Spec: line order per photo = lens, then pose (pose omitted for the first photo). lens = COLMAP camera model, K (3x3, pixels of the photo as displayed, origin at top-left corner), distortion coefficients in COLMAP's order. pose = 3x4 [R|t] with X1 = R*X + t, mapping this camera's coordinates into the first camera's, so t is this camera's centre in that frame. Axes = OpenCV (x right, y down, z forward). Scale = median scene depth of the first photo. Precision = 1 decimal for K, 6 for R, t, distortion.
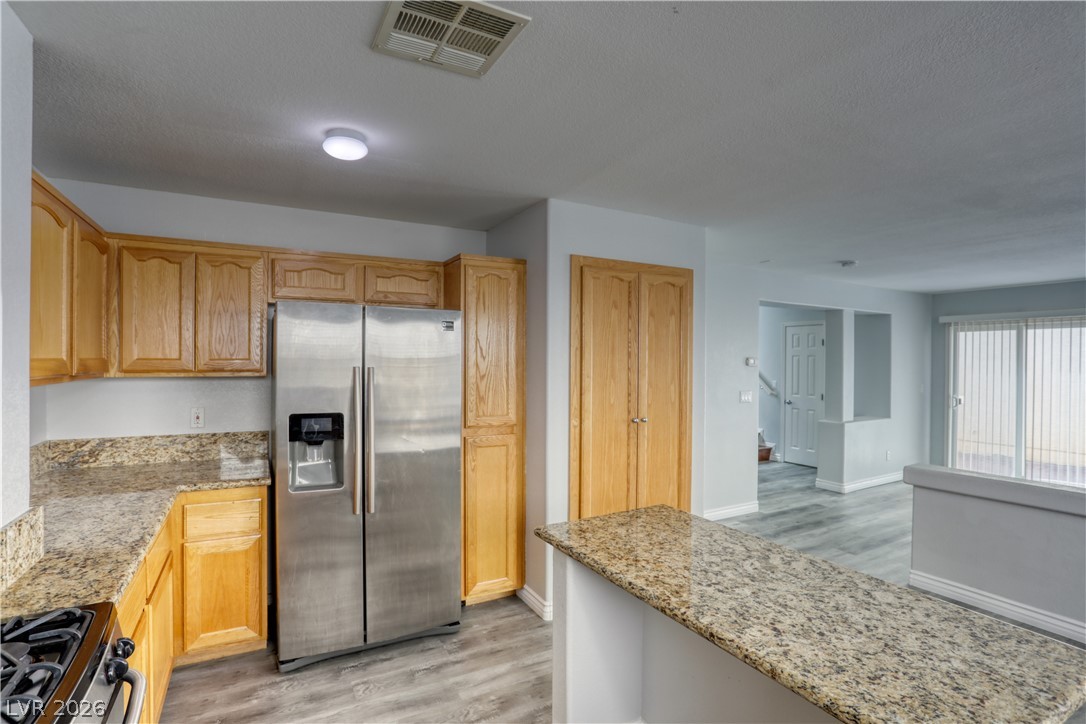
lens RADIAL K [[529.5, 0, 543.3], [0, 529.5, 361.4], [0, 0, 1]] dist [-0.072960, 0.026464]
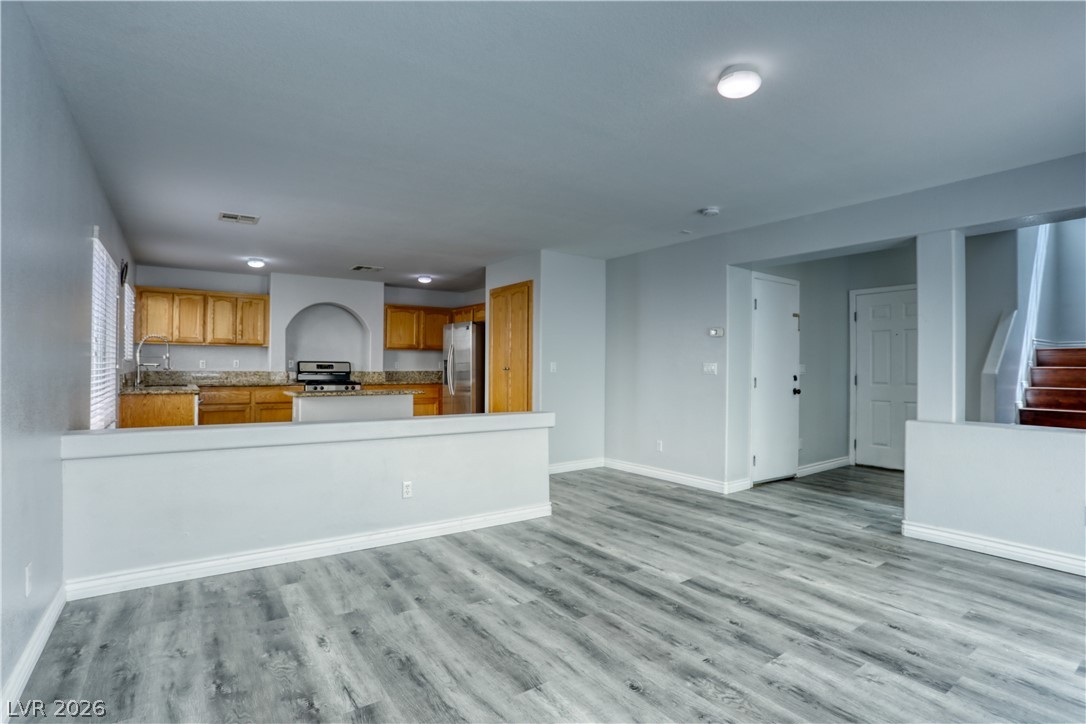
lens RADIAL K [[529.5, 0, 541.8], [0, 529.5, 359.9], [0, 0, 1]] dist [-0.072960, 0.026464]
pose [[0.109895, -0.015401, -0.993824, 2.702488], [-0.008592, 0.999828, -0.016444, 0.143571], [0.993906, 0.010346, 0.109744, 1.193914]]
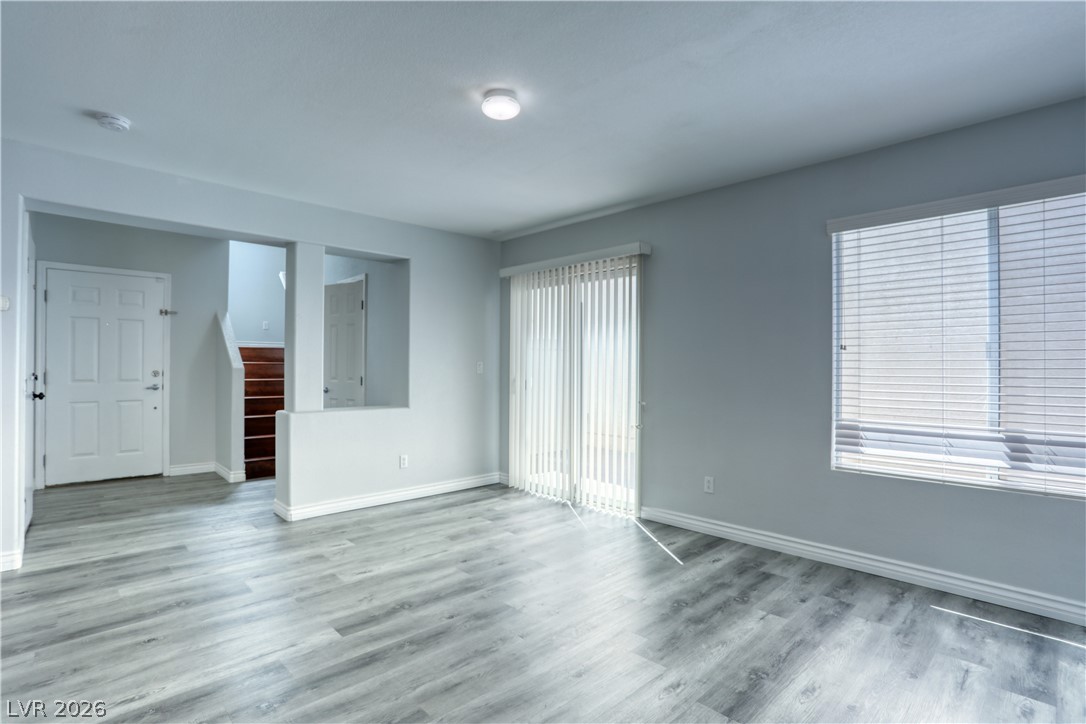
lens RADIAL K [[529.5, 0, 547.8], [0, 529.5, 365.0], [0, 0, 1]] dist [-0.072960, 0.026464]
pose [[0.964156, 0.003625, 0.265311, 1.709490], [-0.002447, 0.999986, -0.004769, 0.142860], [-0.265325, 0.003949, 0.964151, 0.672003]]
